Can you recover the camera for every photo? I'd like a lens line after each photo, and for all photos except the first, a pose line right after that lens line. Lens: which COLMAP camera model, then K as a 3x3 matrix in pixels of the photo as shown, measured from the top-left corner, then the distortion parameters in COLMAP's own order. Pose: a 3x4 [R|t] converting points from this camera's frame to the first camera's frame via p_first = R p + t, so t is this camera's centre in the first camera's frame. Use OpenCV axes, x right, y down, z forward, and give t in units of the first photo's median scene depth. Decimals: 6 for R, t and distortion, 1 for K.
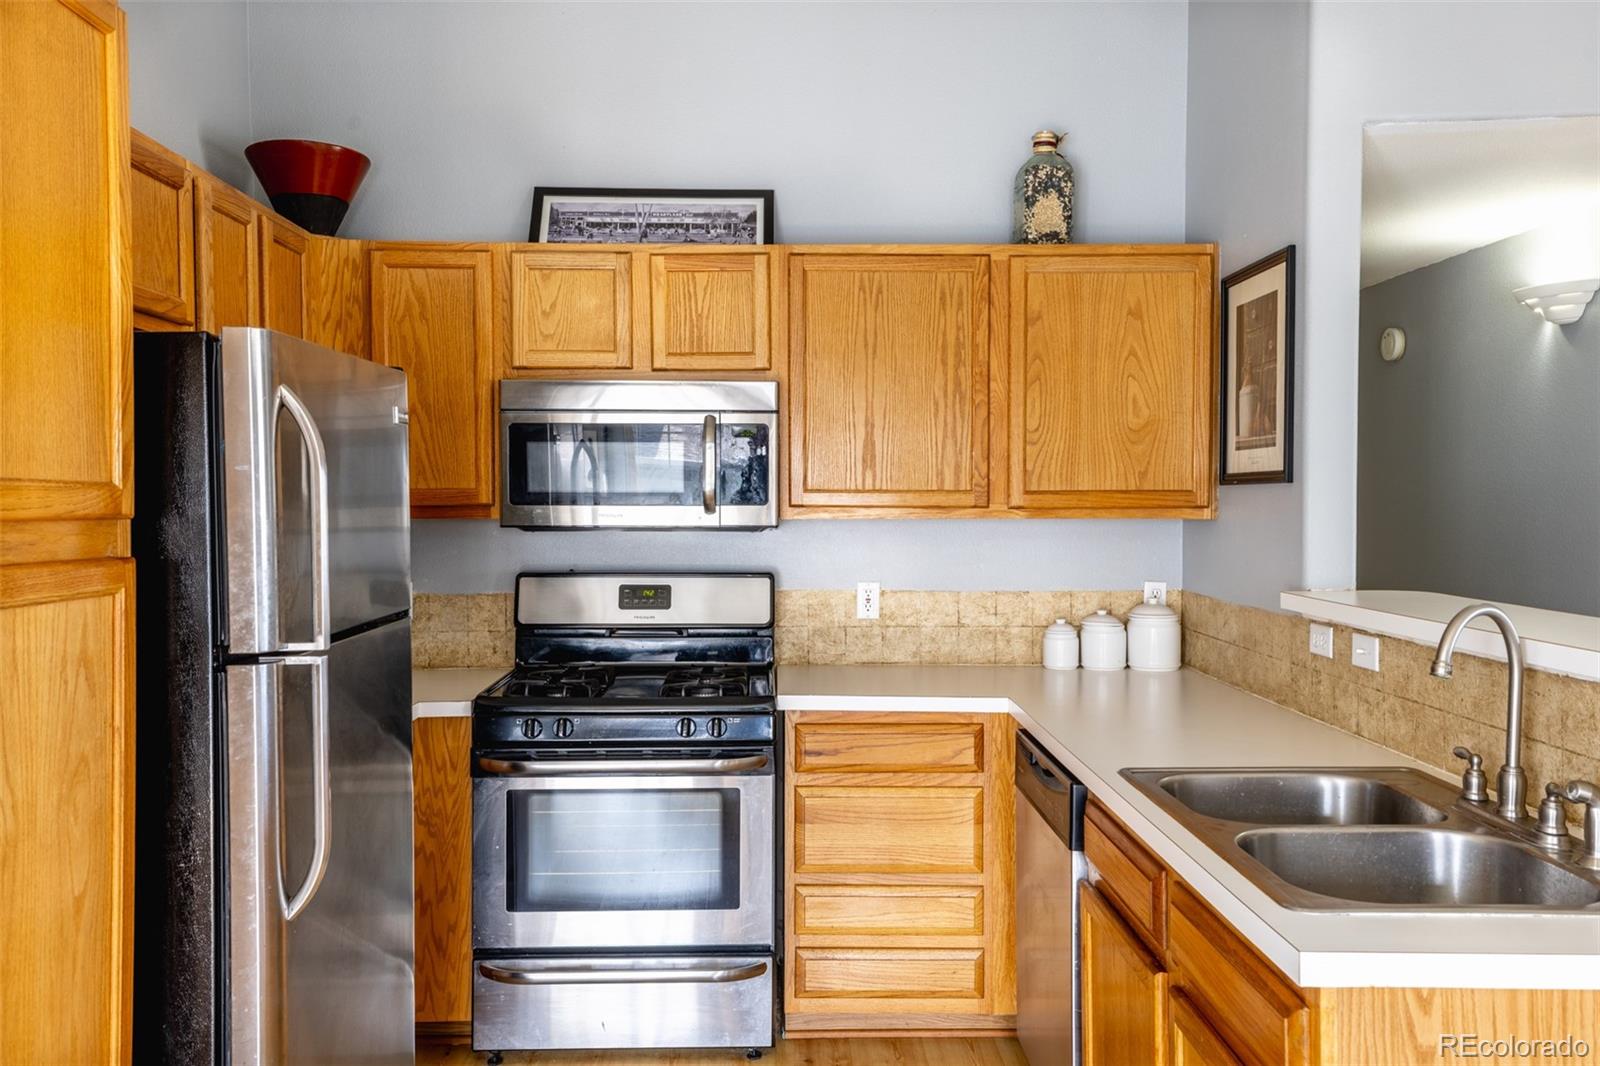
lens RADIAL K [[1309.0, 0, 802.6], [0, 1309.0, 532.4], [0, 0, 1]] dist [0.078455, -0.004185]
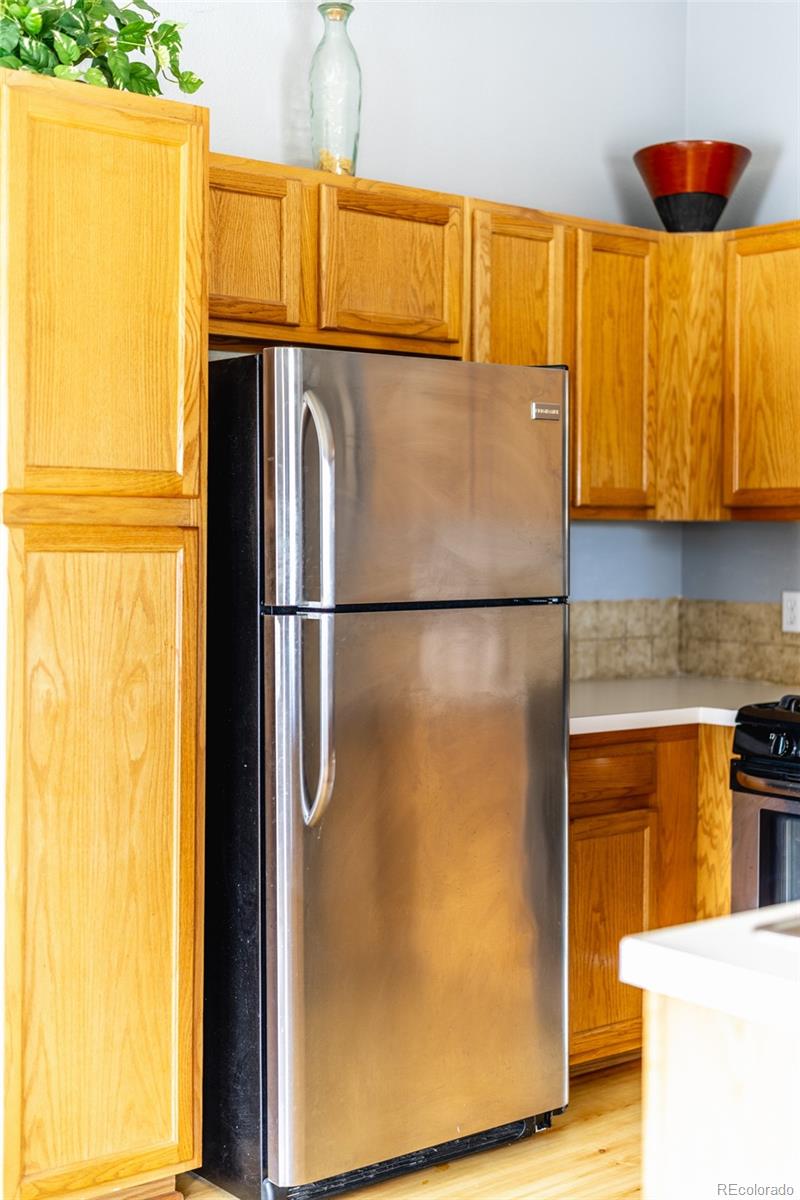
lens RADIAL K [[1693.6, 0, 397.4], [0, 1693.6, 597.5], [0, 0, 1]] dist [0.005836, 0.000000]
pose [[0.617834, 0.035507, -0.785507, 0.909266], [-0.026755, 0.999351, 0.024130, 0.040525], [0.785853, 0.006108, 0.618383, 0.092930]]
